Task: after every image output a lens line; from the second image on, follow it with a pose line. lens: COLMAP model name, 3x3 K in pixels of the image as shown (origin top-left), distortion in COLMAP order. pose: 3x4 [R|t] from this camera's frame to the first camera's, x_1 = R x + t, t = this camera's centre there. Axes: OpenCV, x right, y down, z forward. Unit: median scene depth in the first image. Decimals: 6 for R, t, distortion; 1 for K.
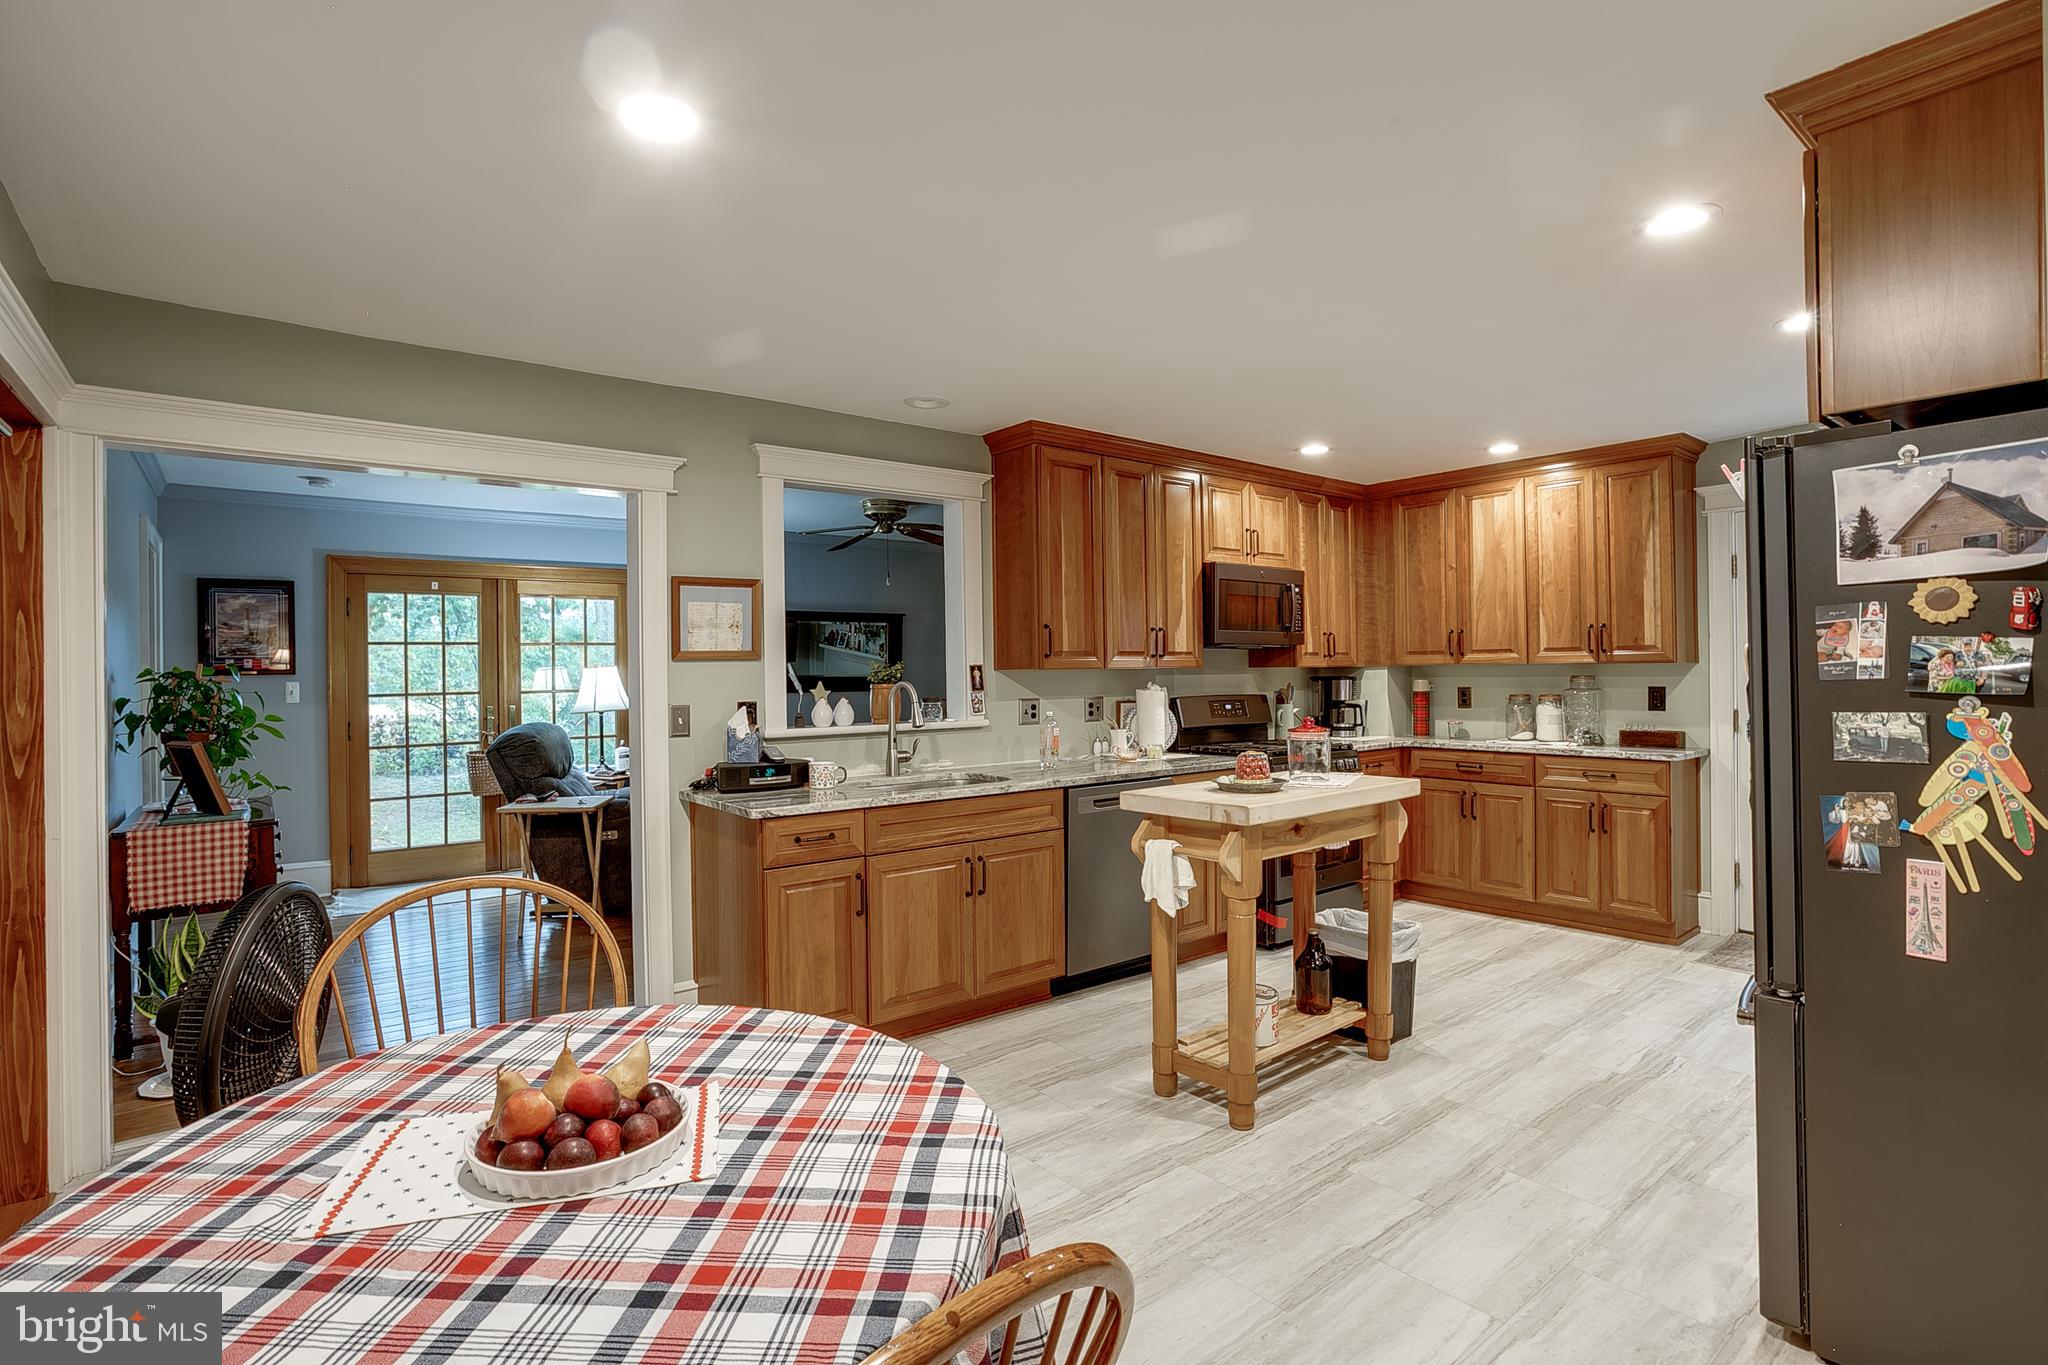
lens RADIAL K [[1014.9, 0, 1000.8], [0, 1014.9, 661.9], [0, 0, 1]] dist [-0.033622, 0.001082]
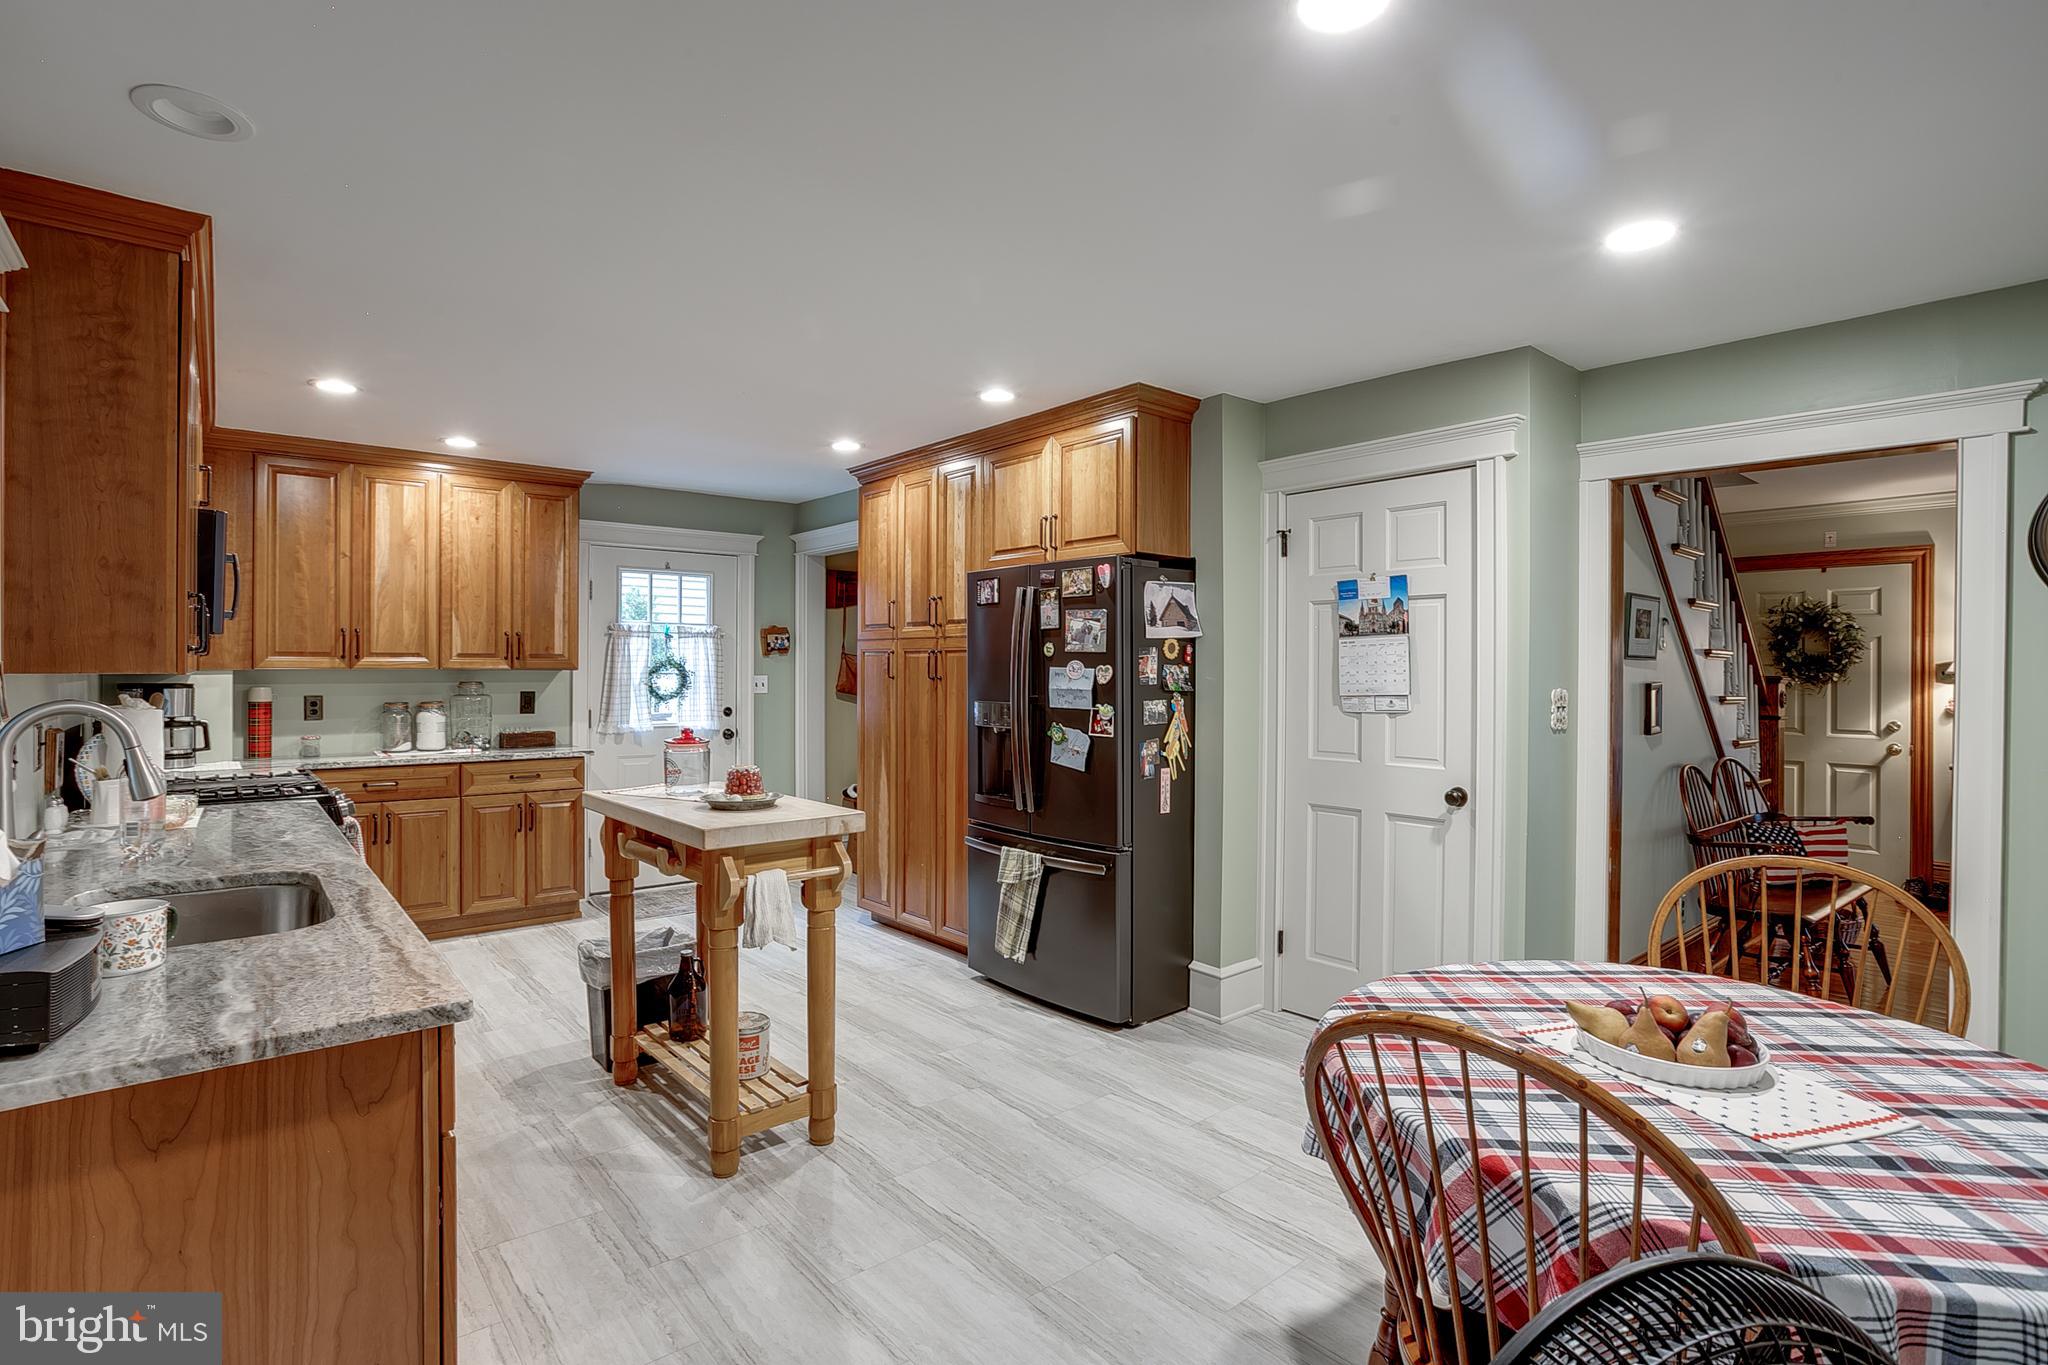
lens RADIAL K [[996.0, 0, 1020.0], [0, 996.0, 666.4], [0, 0, 1]] dist [-0.074524, 0.032560]
pose [[-0.055579, 0.011953, 0.998383, -0.460137], [-0.013328, 0.999830, -0.012712, 0.003600], [-0.998365, -0.014013, -0.055410, 0.541256]]
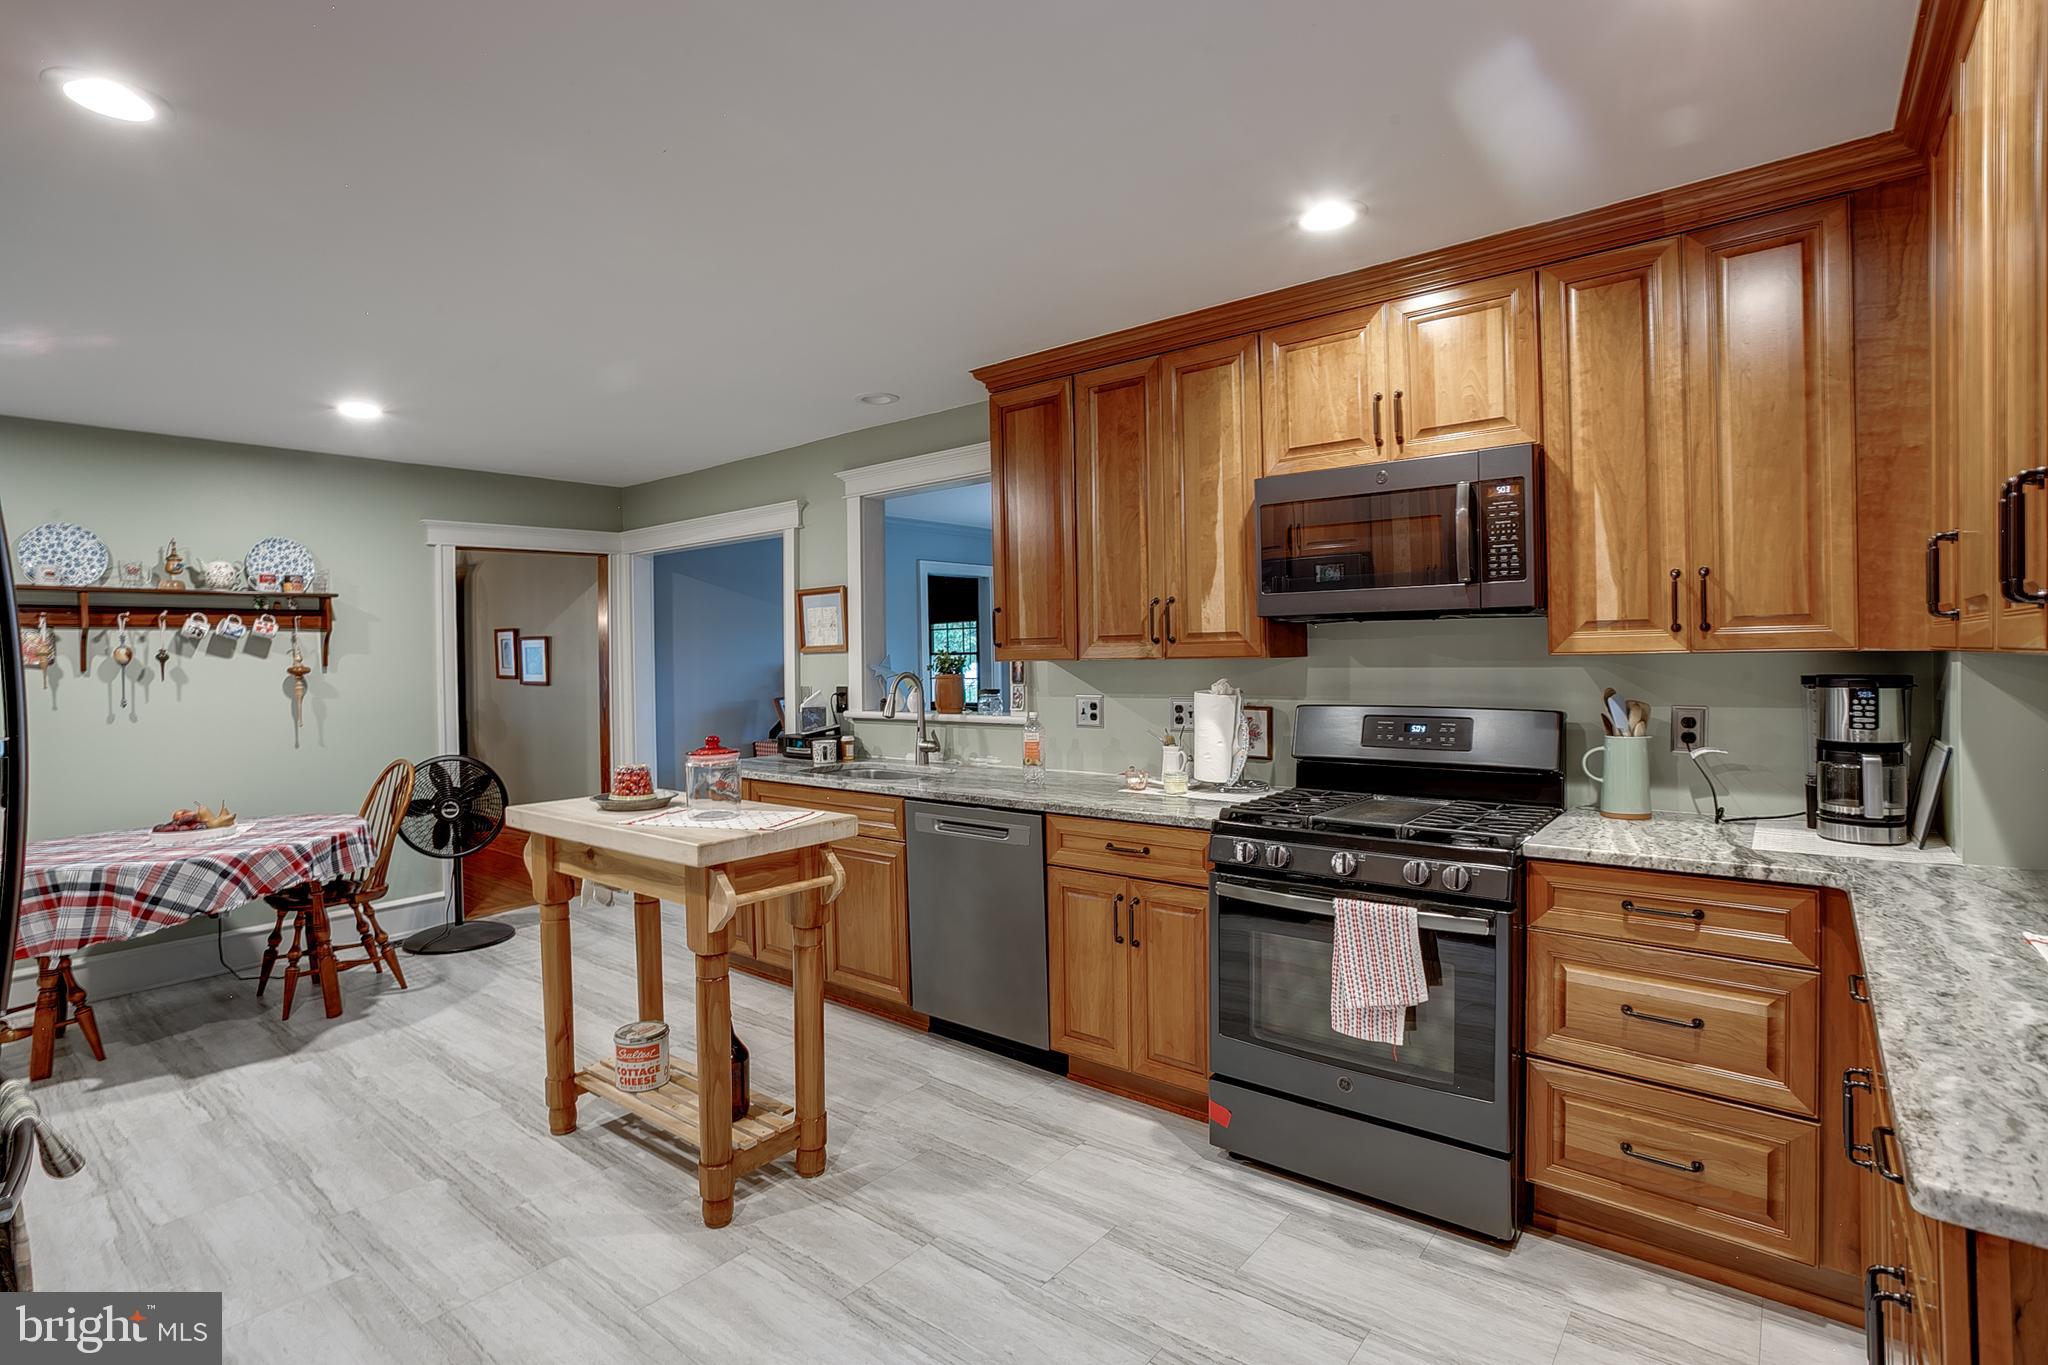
lens RADIAL K [[996.0, 0, 1020.0], [0, 996.0, 666.4], [0, 0, 1]] dist [-0.074524, 0.032560]
pose [[0.200296, 0.021653, -0.979496, 0.795765], [0.026428, 0.999273, 0.027495, -0.009955], [0.979379, -0.031393, 0.199578, 0.795011]]
